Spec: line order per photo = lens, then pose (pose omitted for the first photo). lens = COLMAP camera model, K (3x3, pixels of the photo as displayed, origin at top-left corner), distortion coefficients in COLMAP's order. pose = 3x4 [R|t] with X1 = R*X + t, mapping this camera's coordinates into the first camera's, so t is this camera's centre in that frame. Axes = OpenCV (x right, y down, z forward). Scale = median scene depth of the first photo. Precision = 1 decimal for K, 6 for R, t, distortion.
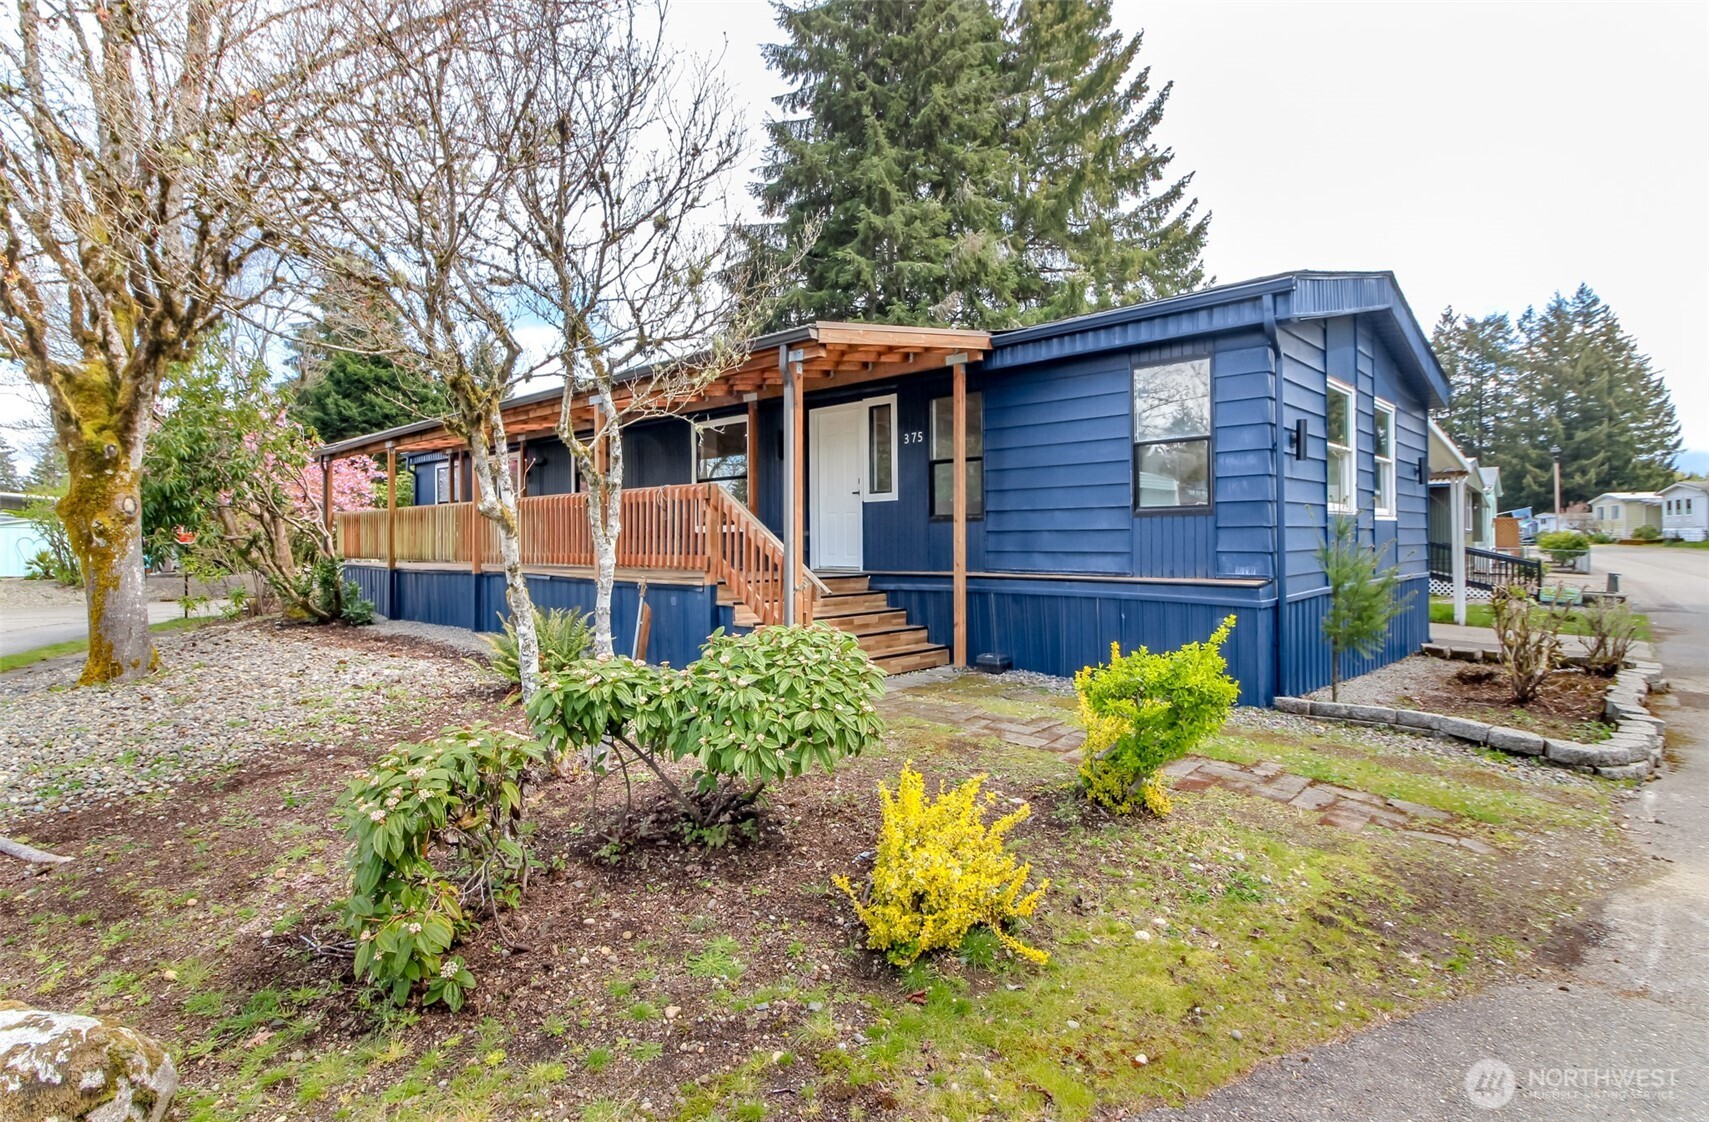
lens RADIAL K [[1054.2, 0, 854.5], [0, 1054.2, 561.0], [0, 0, 1]] dist [0.000214, -0.000008]
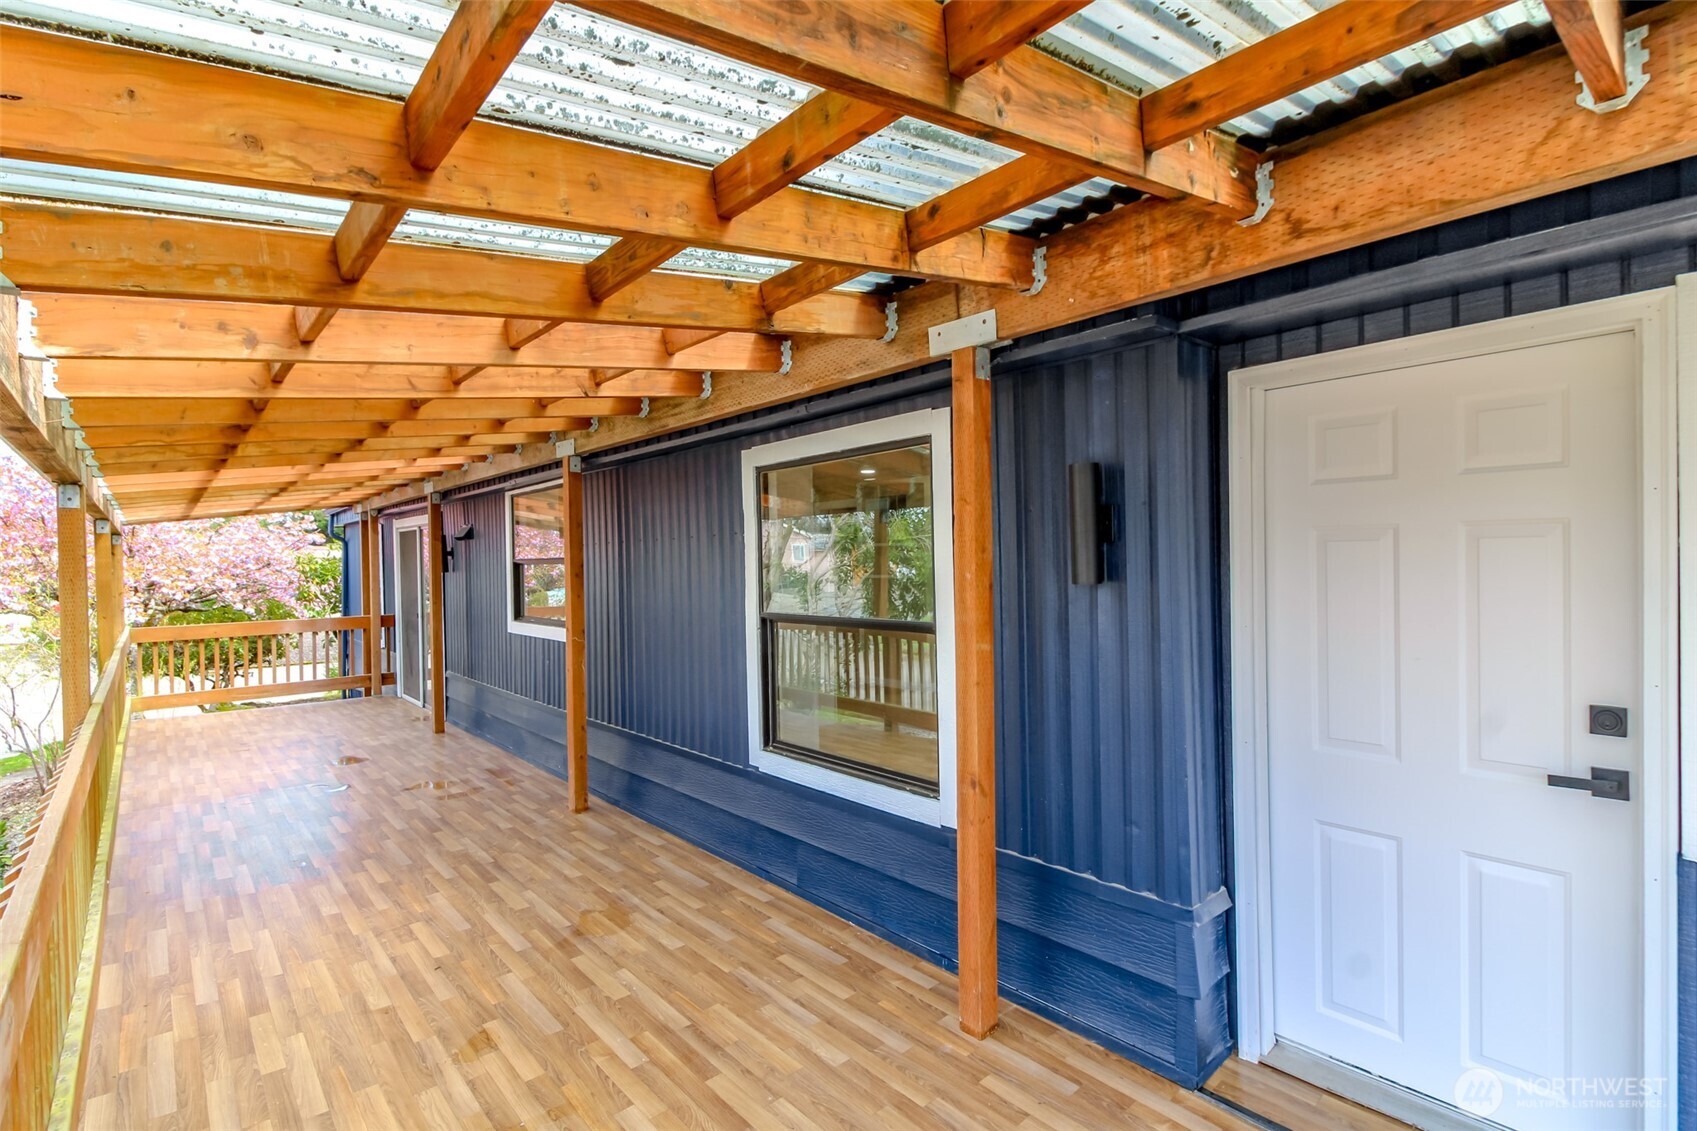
lens RADIAL K [[884.4, 0, 848.5], [0, 884.4, 565.5], [0, 0, 1]] dist [0.003252, 0.000290]
pose [[0.998638, -0.005373, -0.051887, -0.131015], [0.004399, 0.999812, -0.018876, -0.109983], [0.051979, 0.018622, 0.998475, 0.899697]]
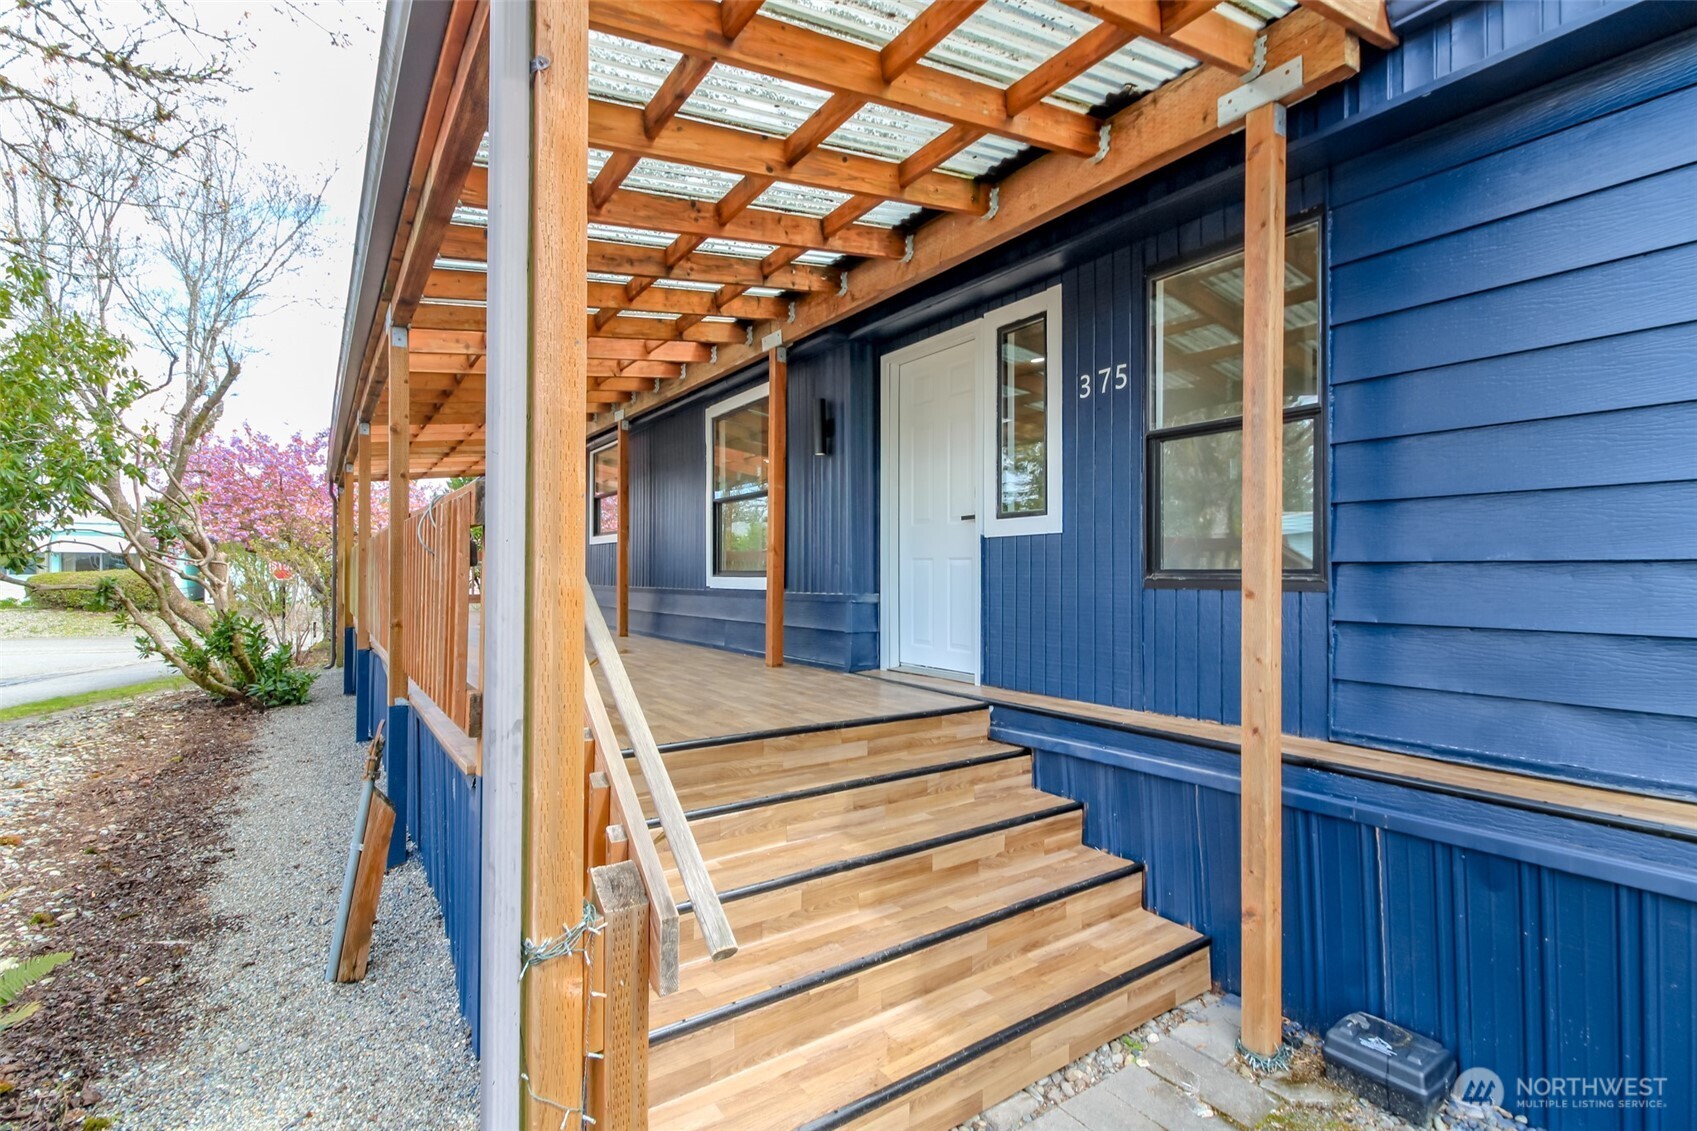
lens RADIAL K [[884.4, 0, 848.5], [0, 884.4, 565.5], [0, 0, 1]] dist [0.003252, 0.000290]
pose [[0.985550, 0.011687, -0.168982, 0.016912], [-0.017850, 0.999228, -0.035003, -0.030935], [0.168442, 0.037513, 0.984997, 0.650057]]
